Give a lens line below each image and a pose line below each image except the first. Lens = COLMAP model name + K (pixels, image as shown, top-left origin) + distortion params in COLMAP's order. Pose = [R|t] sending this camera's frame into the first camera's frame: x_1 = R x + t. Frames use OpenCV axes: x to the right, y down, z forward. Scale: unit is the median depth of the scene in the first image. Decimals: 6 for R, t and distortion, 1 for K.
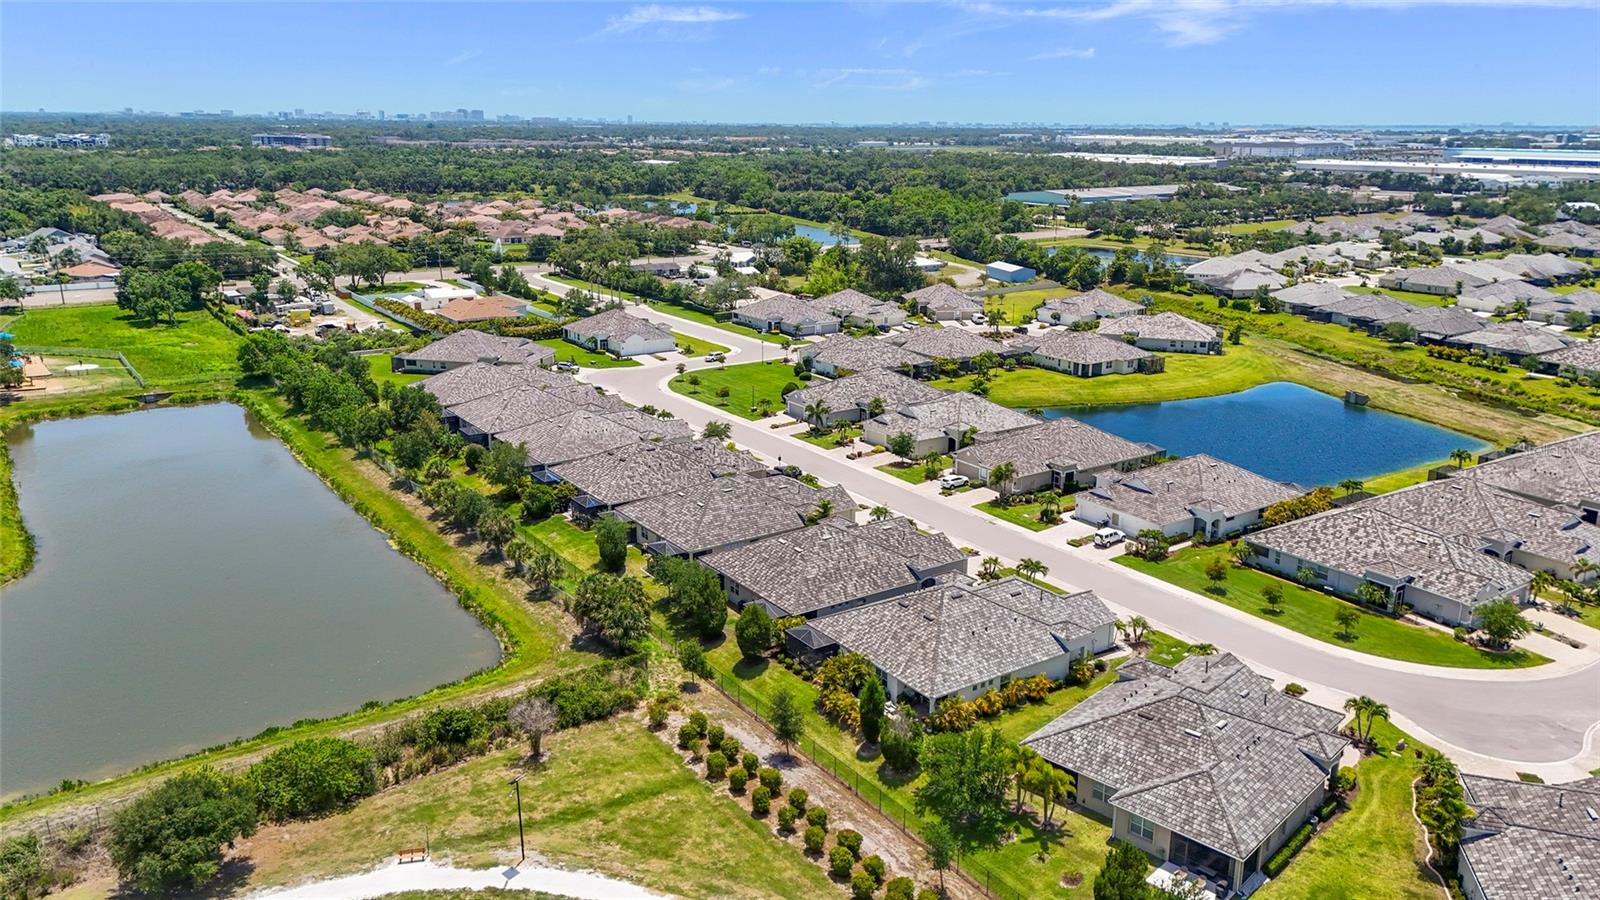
lens RADIAL K [[1168.8, 0, 803.9], [0, 1168.8, 453.7], [0, 0, 1]] dist [0.086425, -0.096608]
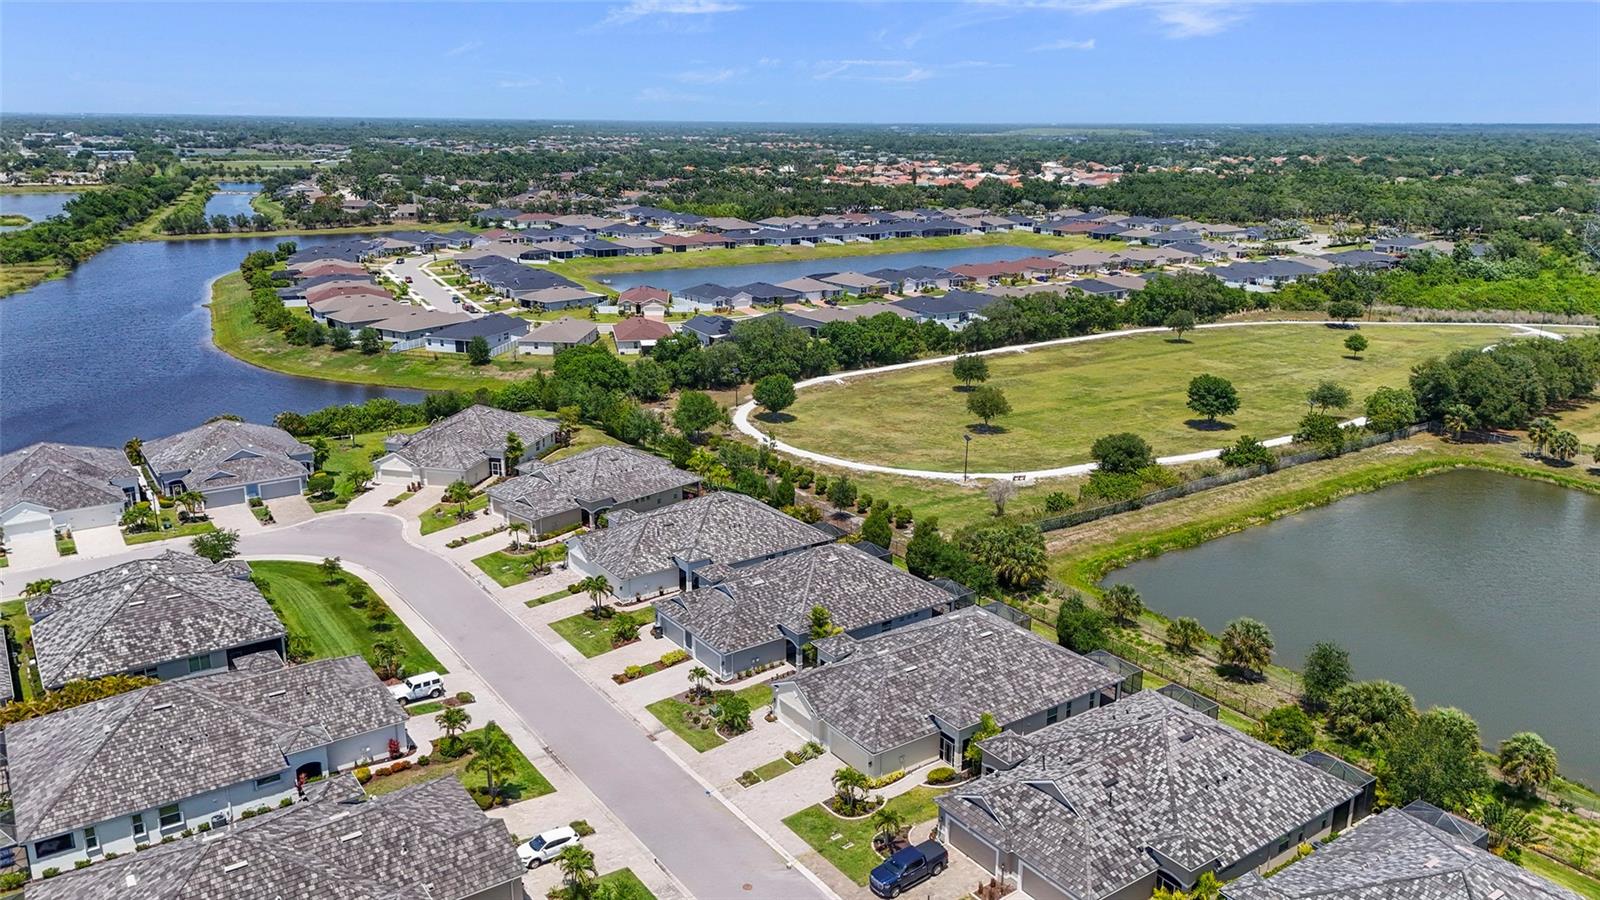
lens RADIAL K [[1168.8, 0, 803.9], [0, 1168.8, 453.7], [0, 0, 1]] dist [0.086425, -0.096608]
pose [[-0.999855, -0.010984, -0.012995, 0.028869], [-0.016177, 0.850472, 0.525772, -0.324908], [0.005277, 0.525906, -0.850526, 1.164535]]
